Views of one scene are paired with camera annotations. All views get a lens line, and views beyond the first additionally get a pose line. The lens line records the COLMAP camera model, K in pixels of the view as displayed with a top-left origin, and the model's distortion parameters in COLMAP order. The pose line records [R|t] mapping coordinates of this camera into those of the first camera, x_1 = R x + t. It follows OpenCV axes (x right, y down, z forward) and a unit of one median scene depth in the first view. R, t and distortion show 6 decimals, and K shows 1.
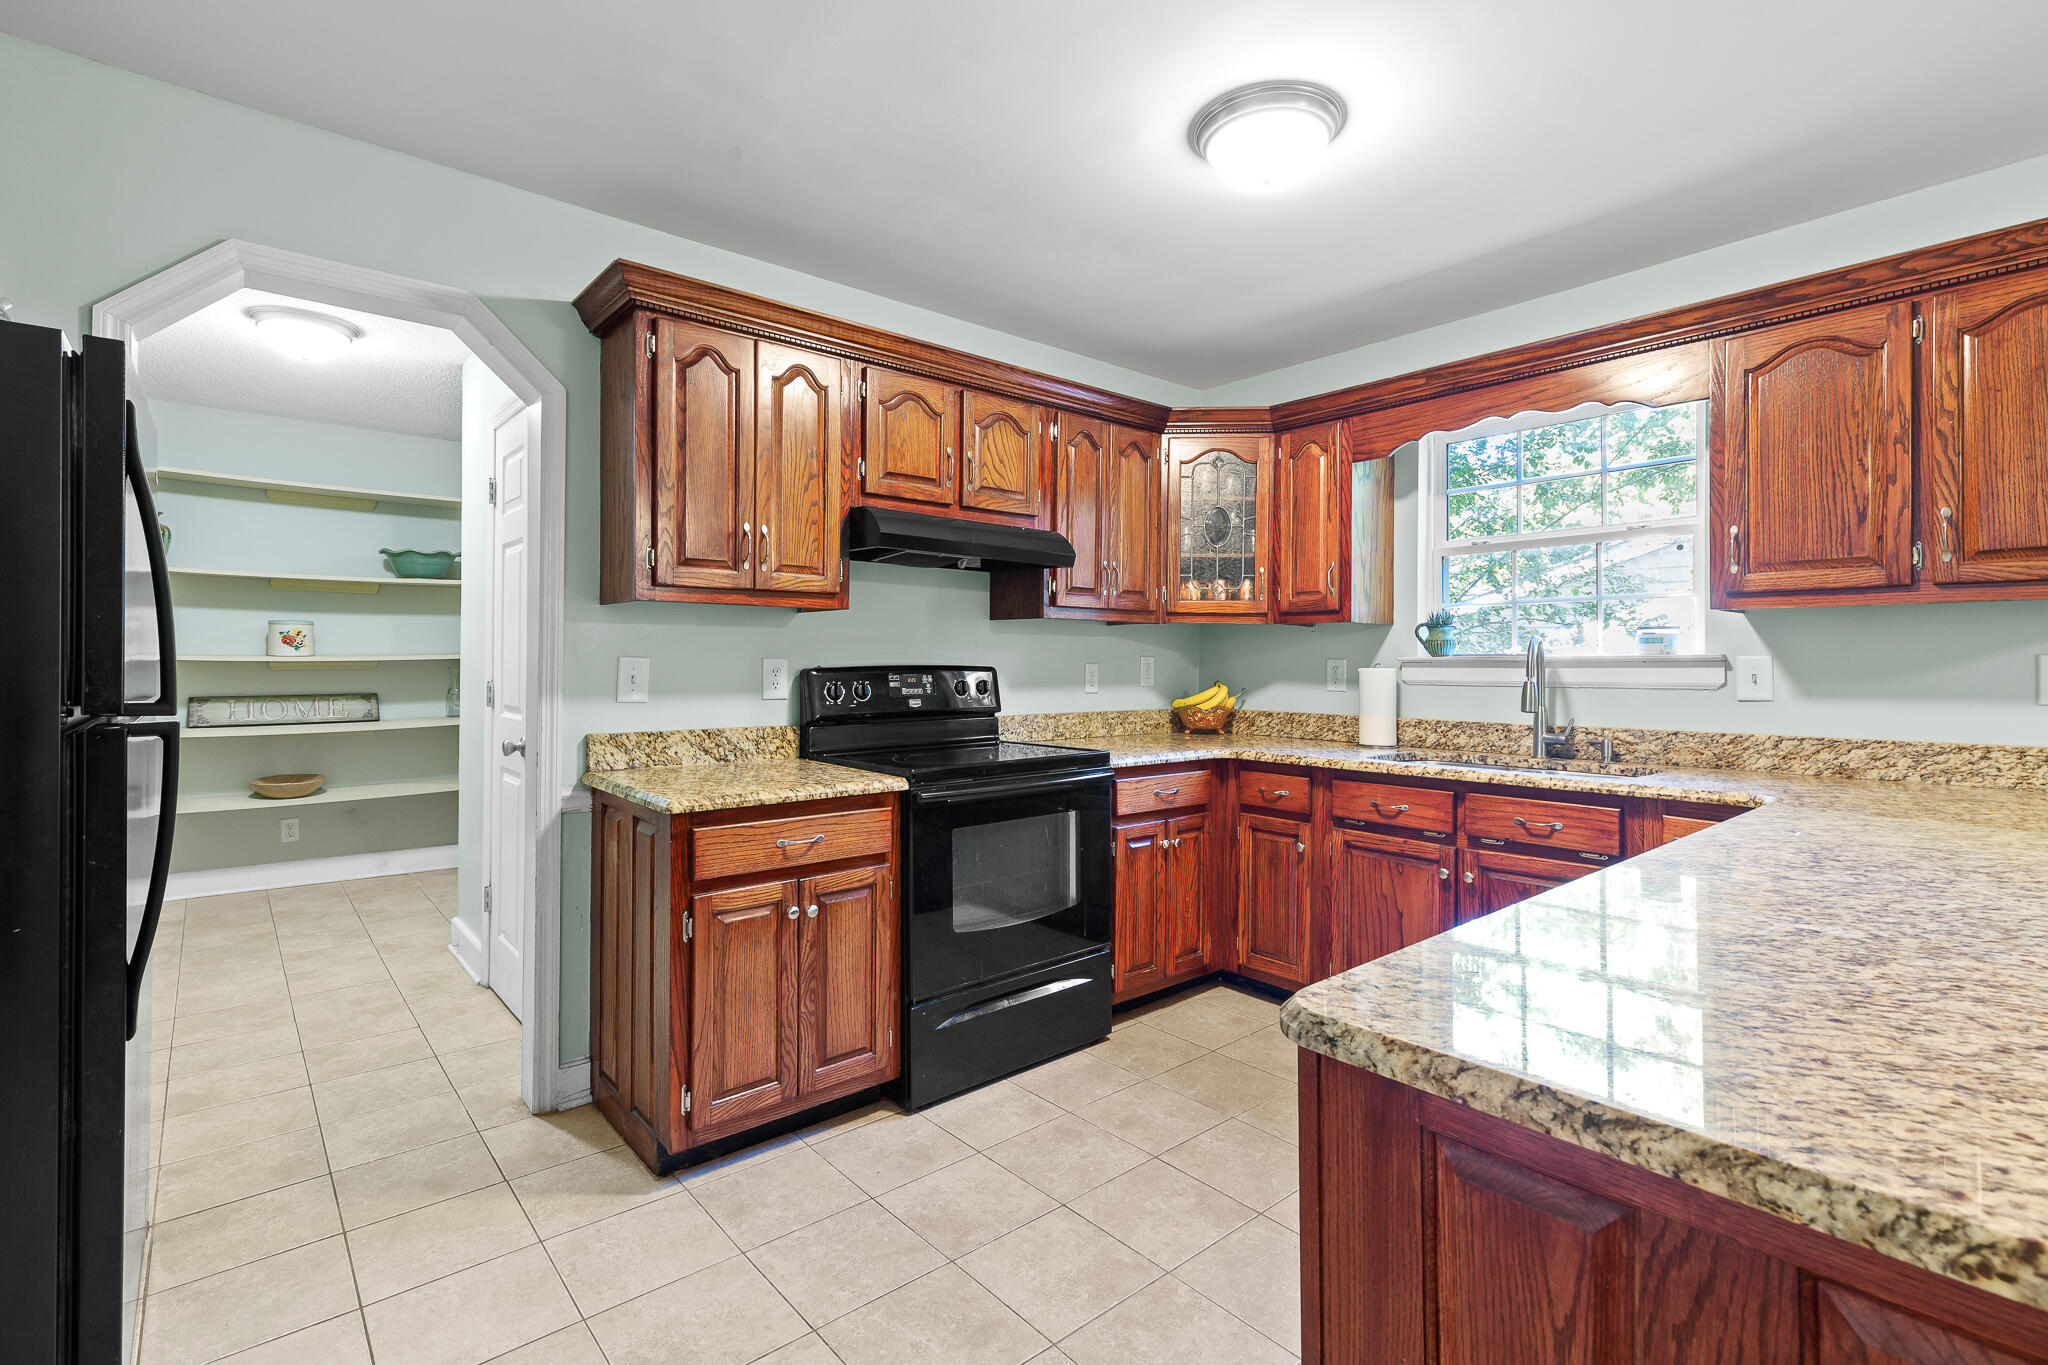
lens RADIAL K [[960.8, 0, 1021.3], [0, 960.8, 662.7], [0, 0, 1]] dist [0.003689, -0.000123]
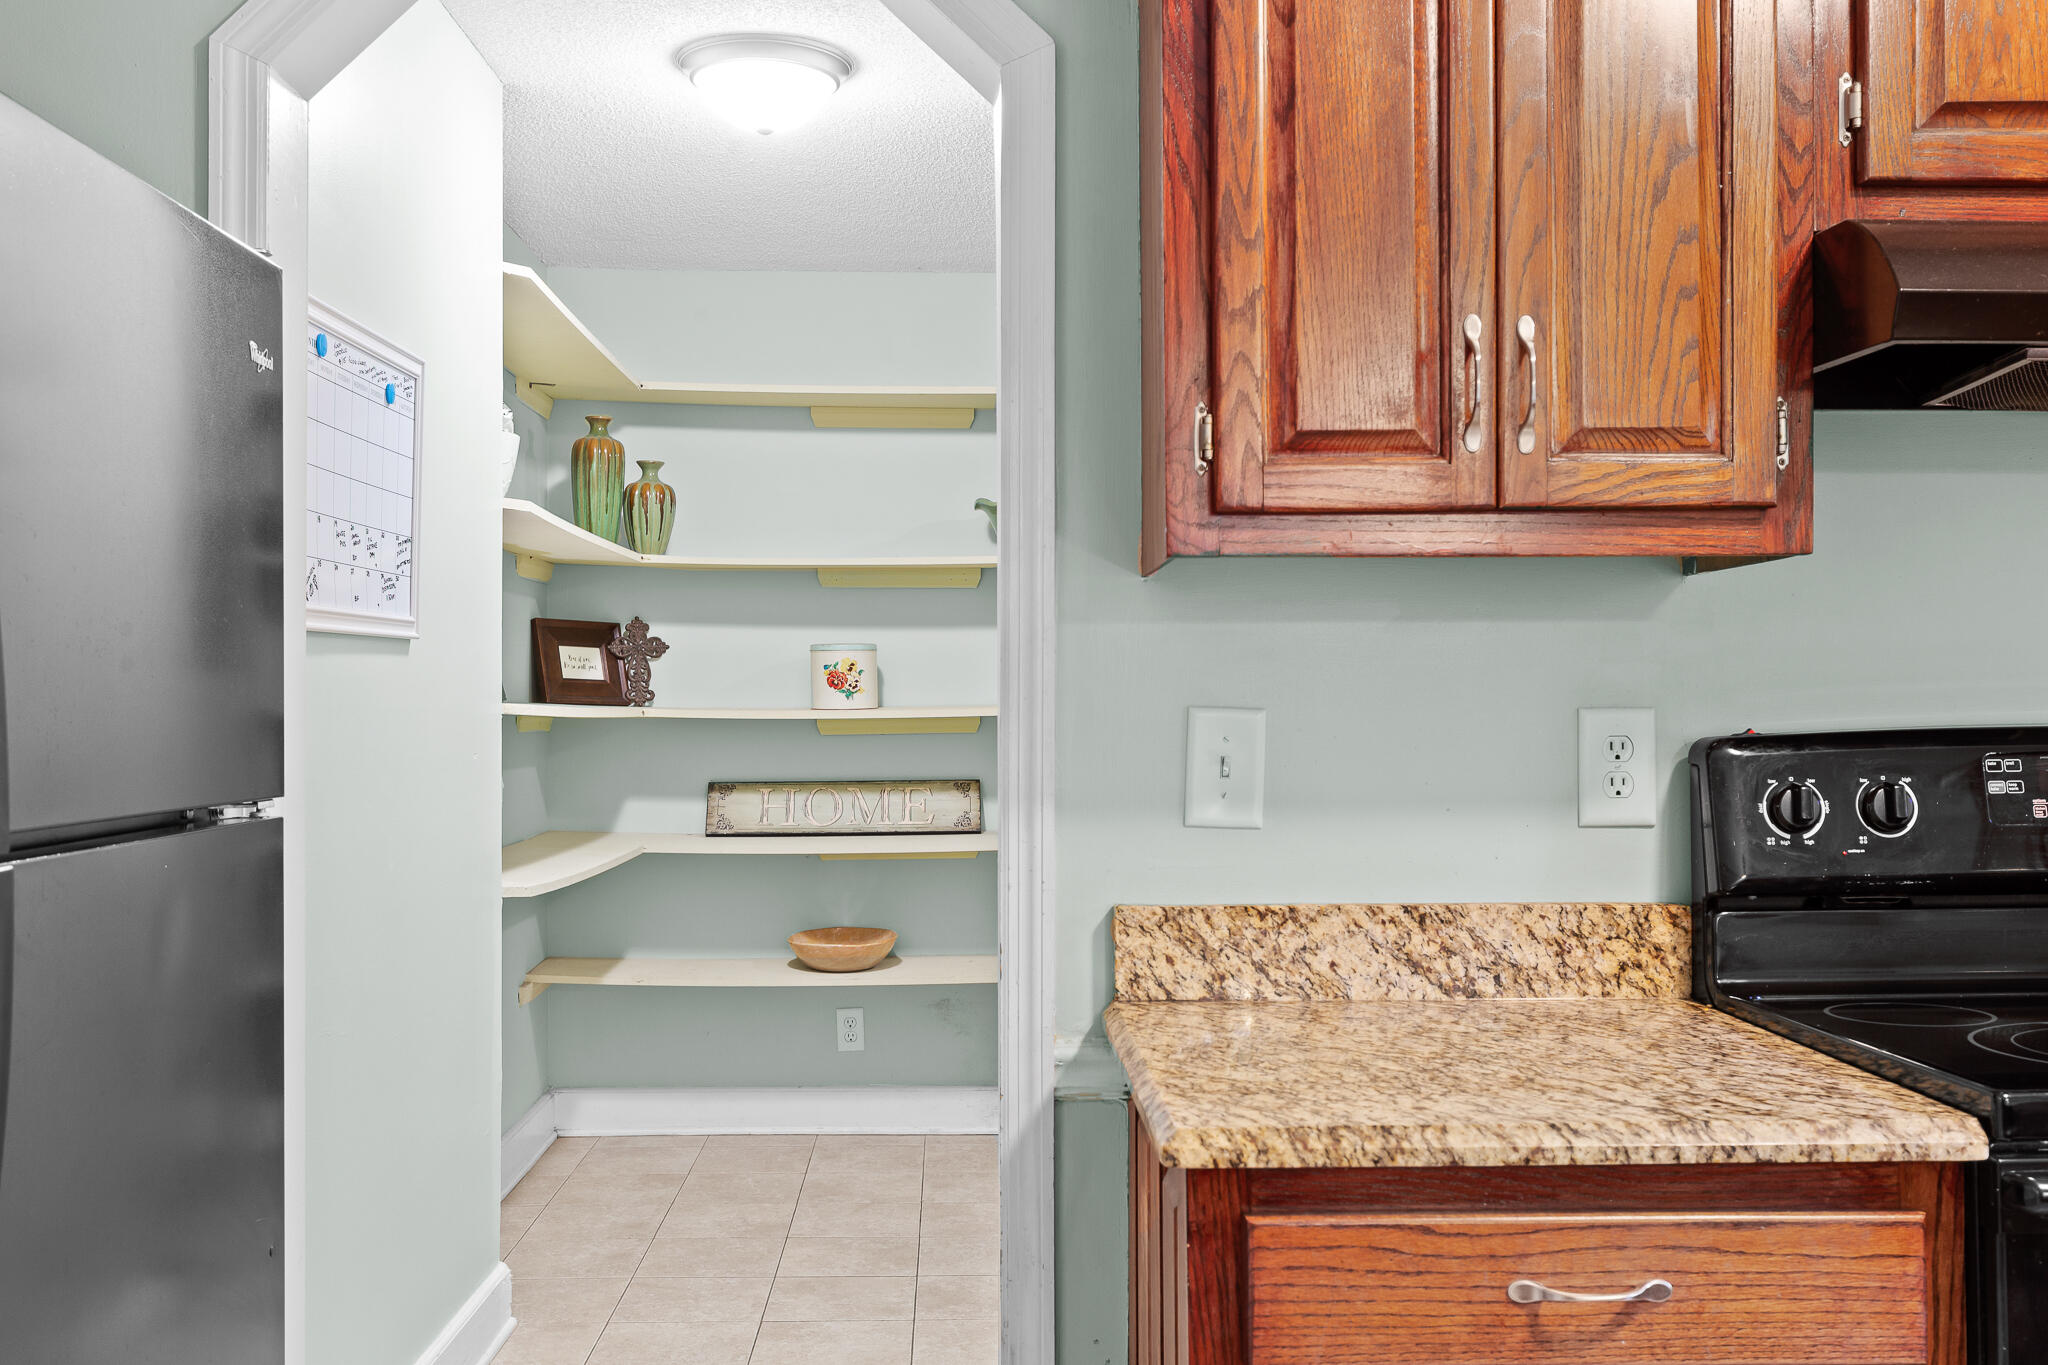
lens RADIAL K [[1978.8, 0, 1020.0], [0, 1978.8, 704.8], [0, 0, 1]] dist [0.008538, 0.000000]
pose [[0.779059, -0.009120, -0.626884, 0.027964], [0.006833, 0.999958, -0.006055, -0.003177], [0.626913, 0.000434, 0.779089, 0.321809]]
